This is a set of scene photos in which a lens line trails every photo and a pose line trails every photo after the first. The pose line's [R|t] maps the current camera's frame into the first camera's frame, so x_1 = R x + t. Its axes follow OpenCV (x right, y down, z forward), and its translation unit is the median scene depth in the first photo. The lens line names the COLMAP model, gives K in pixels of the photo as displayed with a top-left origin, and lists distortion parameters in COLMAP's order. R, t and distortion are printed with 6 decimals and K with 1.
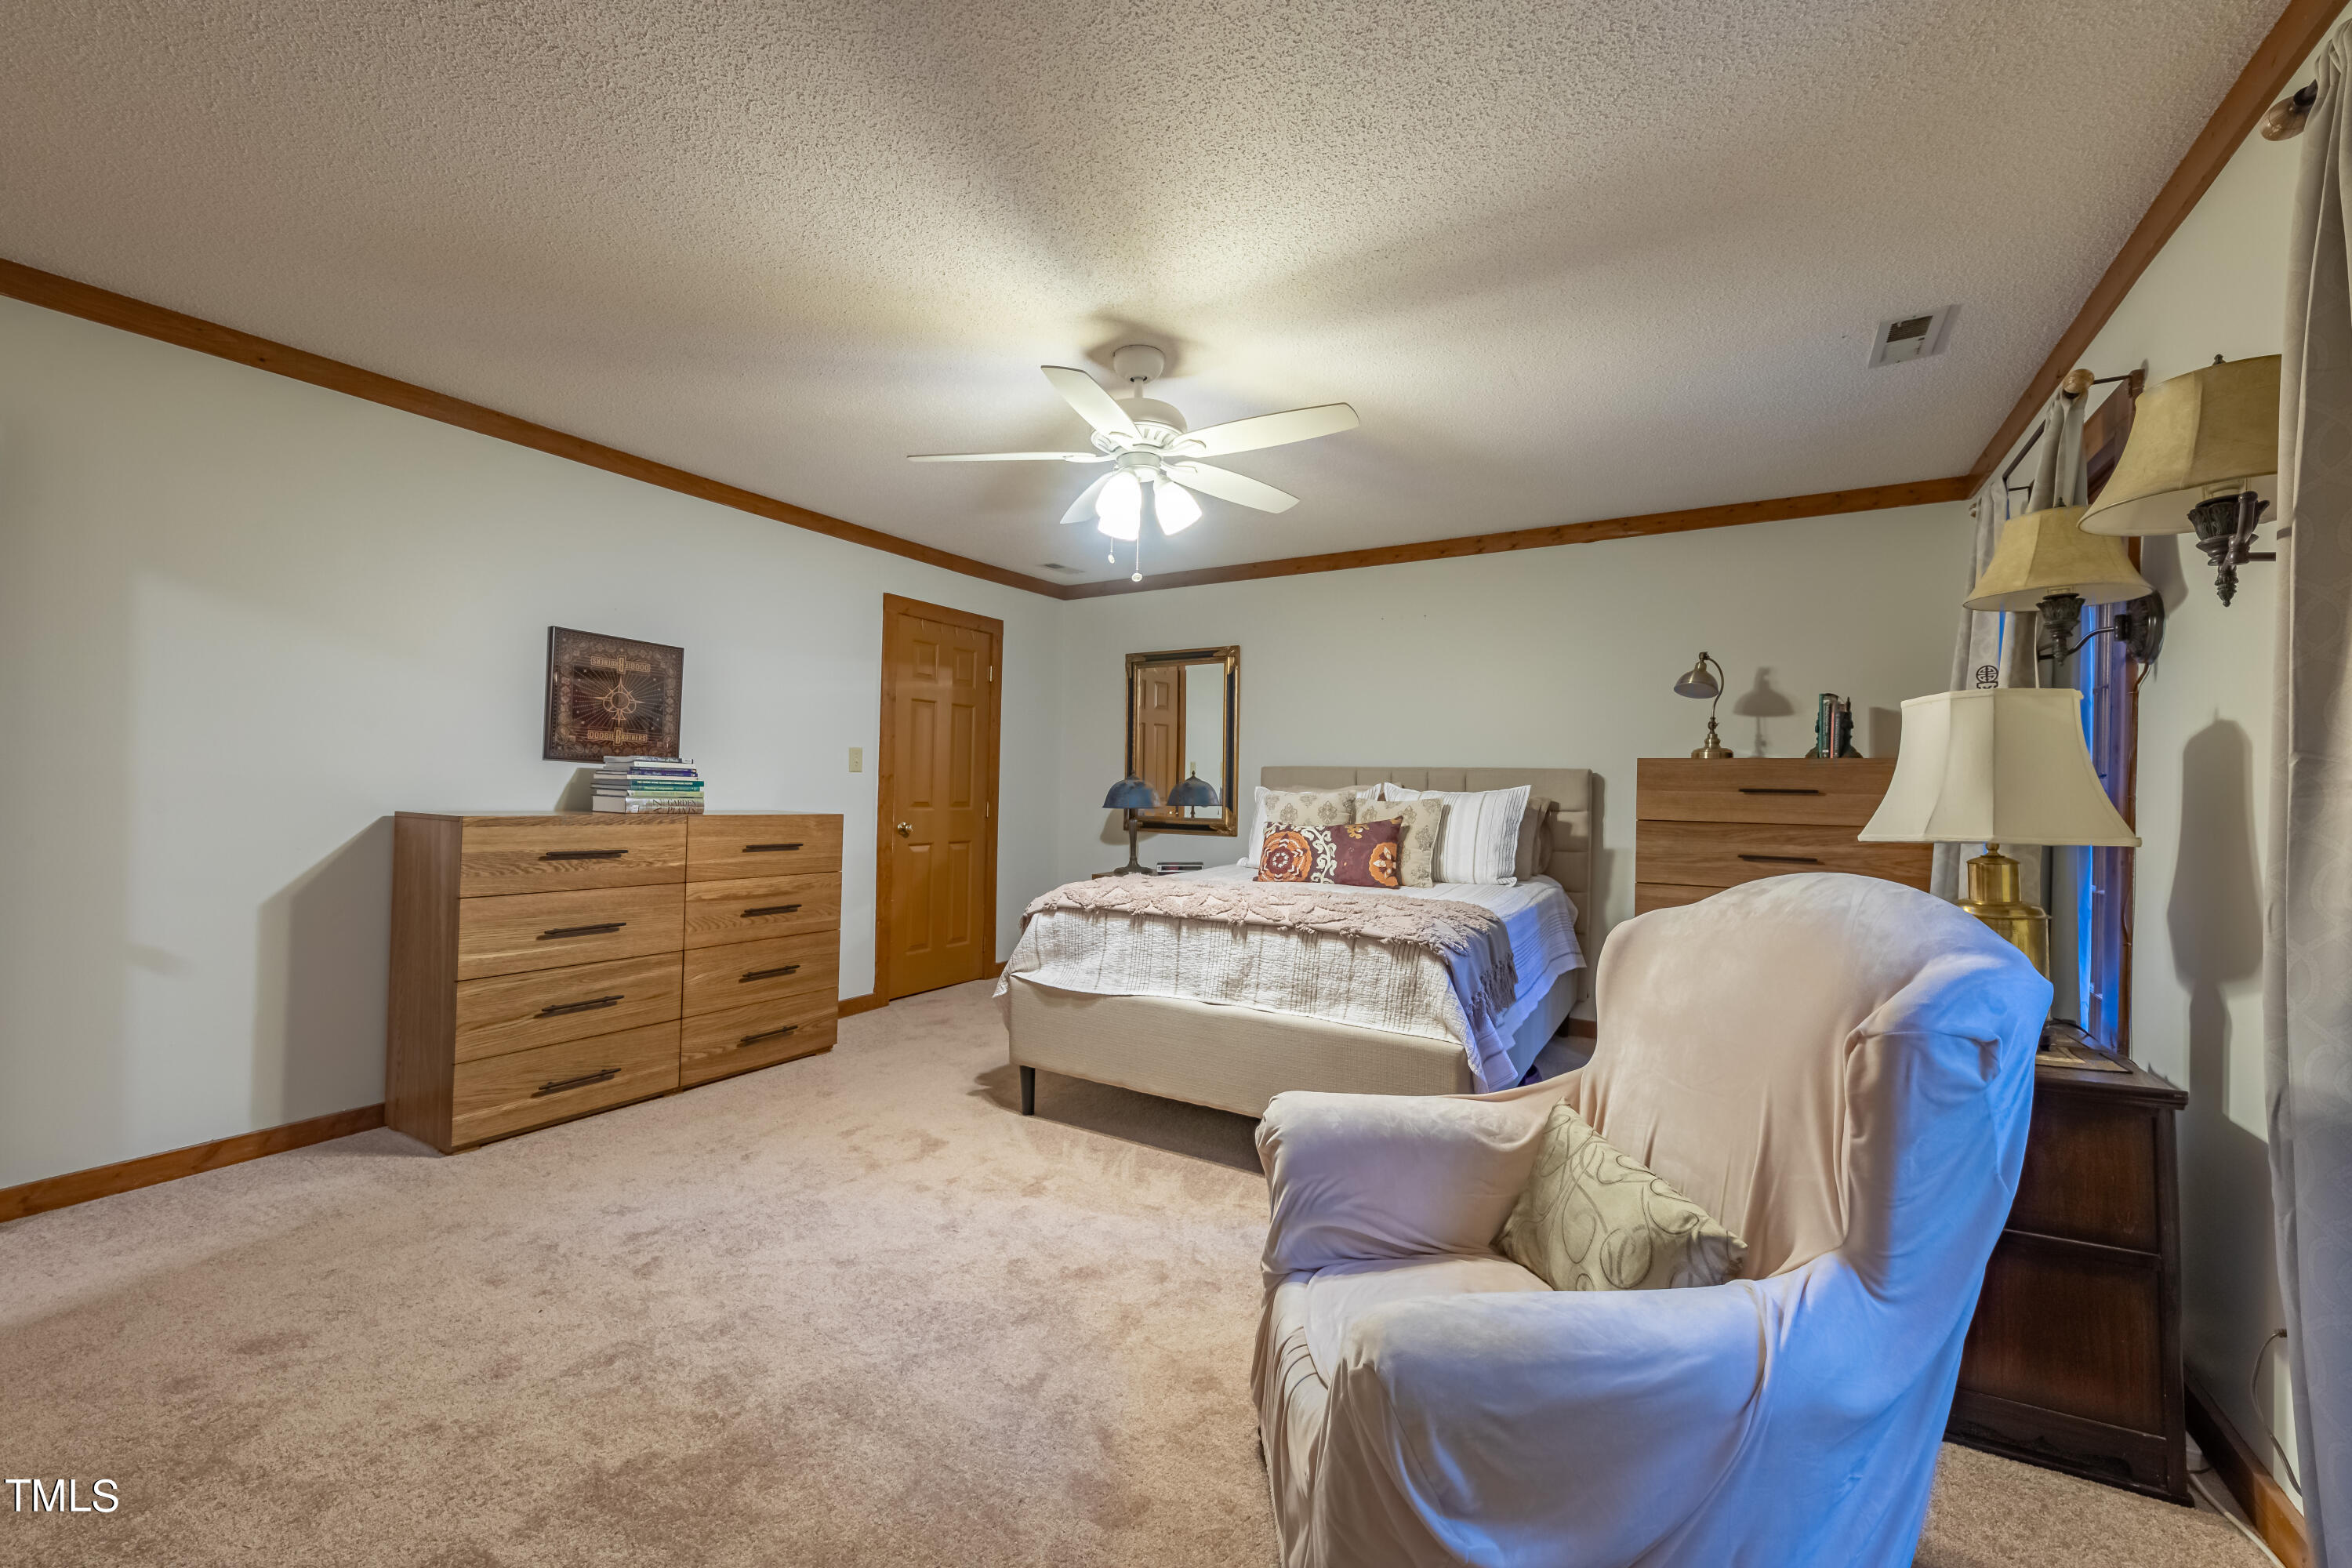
lens RADIAL K [[930.2, 0, 1172.0], [0, 930.2, 789.6], [0, 0, 1]] dist [0.010928, -0.000666]
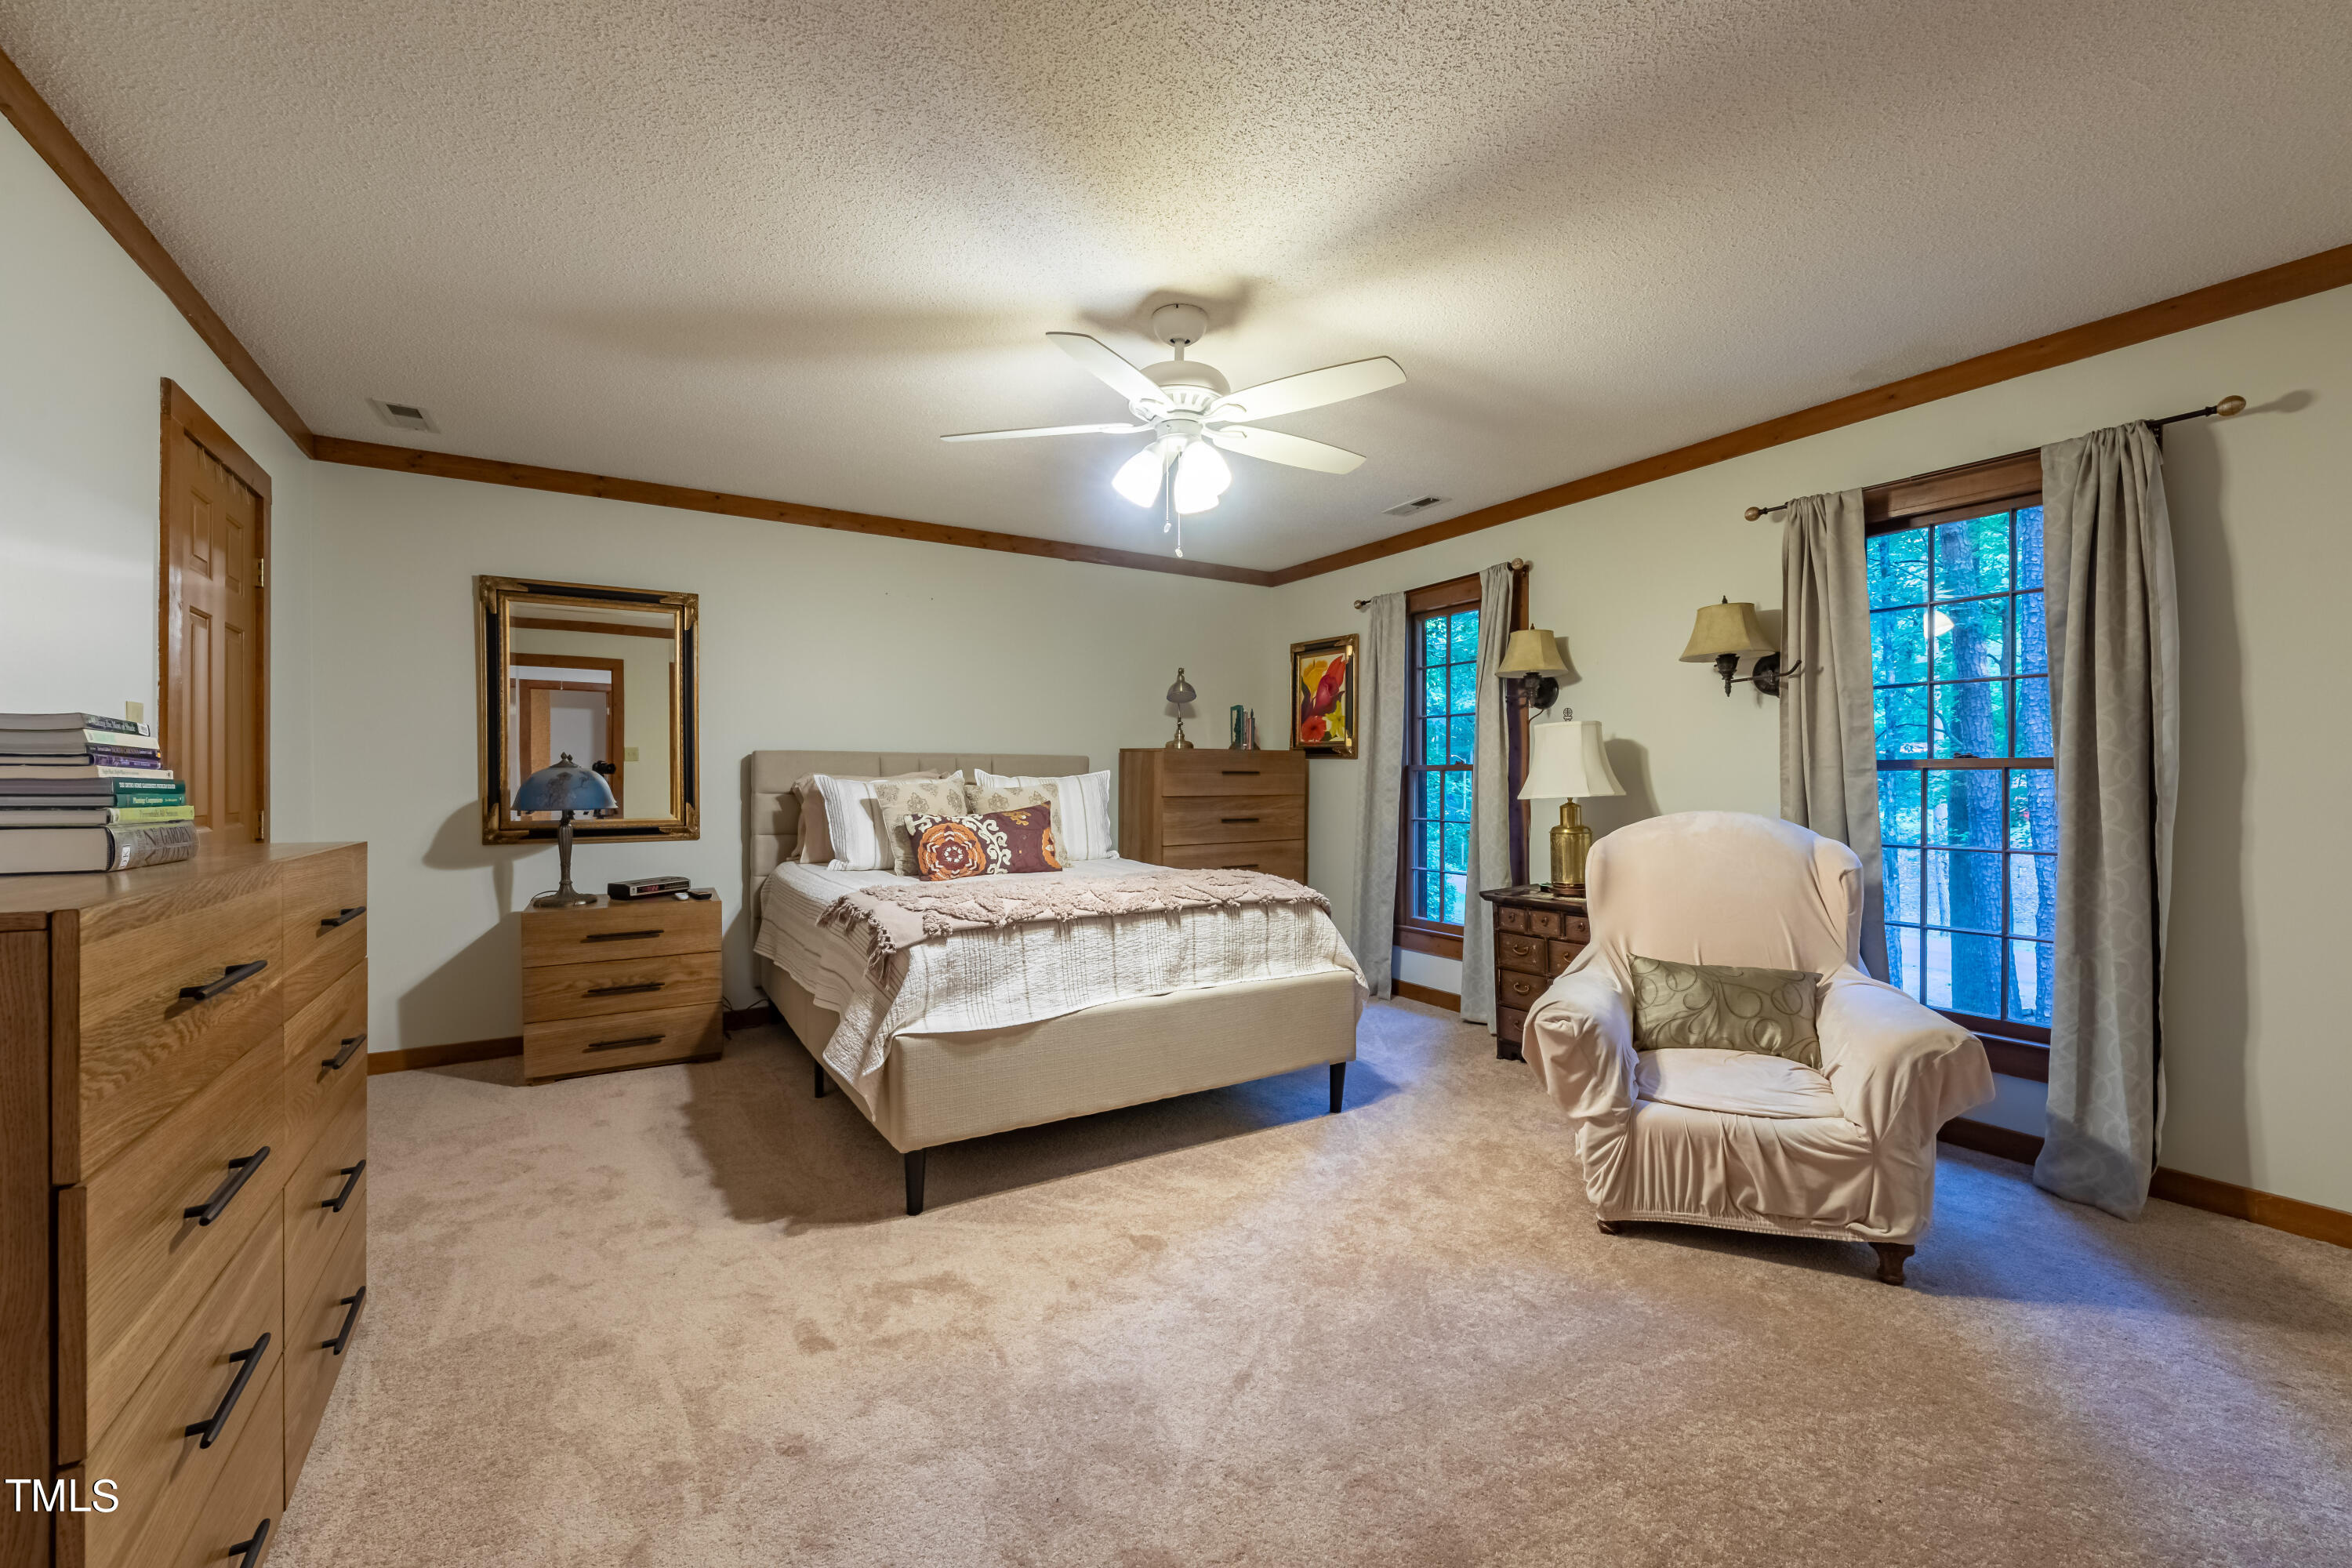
lens RADIAL K [[930.2, 0, 1172.0], [0, 930.2, 789.6], [0, 0, 1]] dist [0.010928, -0.000666]
pose [[0.465929, -0.027918, 0.884381, -0.768634], [0.012051, 0.999610, 0.025206, -0.011588], [-0.884740, -0.001087, 0.466084, 0.497088]]
